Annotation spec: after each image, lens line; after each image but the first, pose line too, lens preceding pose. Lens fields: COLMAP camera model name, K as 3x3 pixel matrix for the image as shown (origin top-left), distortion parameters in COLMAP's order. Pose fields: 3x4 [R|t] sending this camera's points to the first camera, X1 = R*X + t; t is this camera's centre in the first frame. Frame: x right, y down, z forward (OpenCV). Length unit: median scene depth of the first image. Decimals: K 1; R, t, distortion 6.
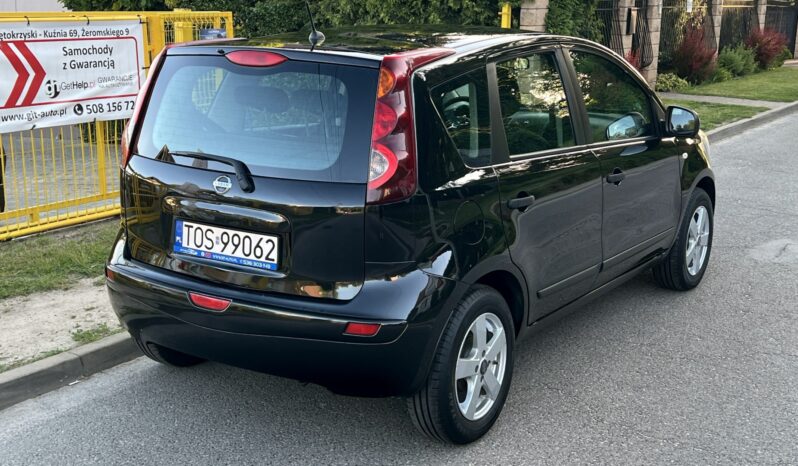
lens RADIAL K [[1010.5, 0, 399.0], [0, 1010.5, 233.0], [0, 0, 1]] dist [0.204526, -0.595814]
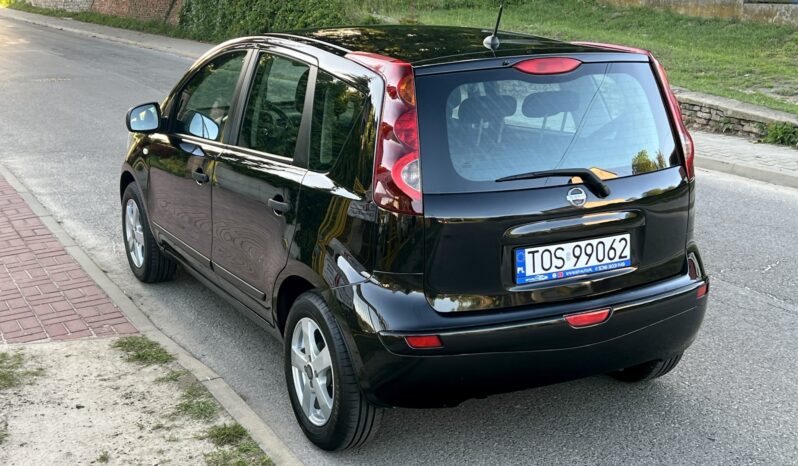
lens RADIAL K [[1010.5, 0, 399.0], [0, 1010.5, 233.0], [0, 0, 1]] dist [0.204526, -0.595814]
pose [[0.475027, -0.216887, 0.852824, -0.977438], [0.207519, 0.969426, 0.130951, -0.158424], [-0.855152, 0.114772, 0.505512, 0.590128]]
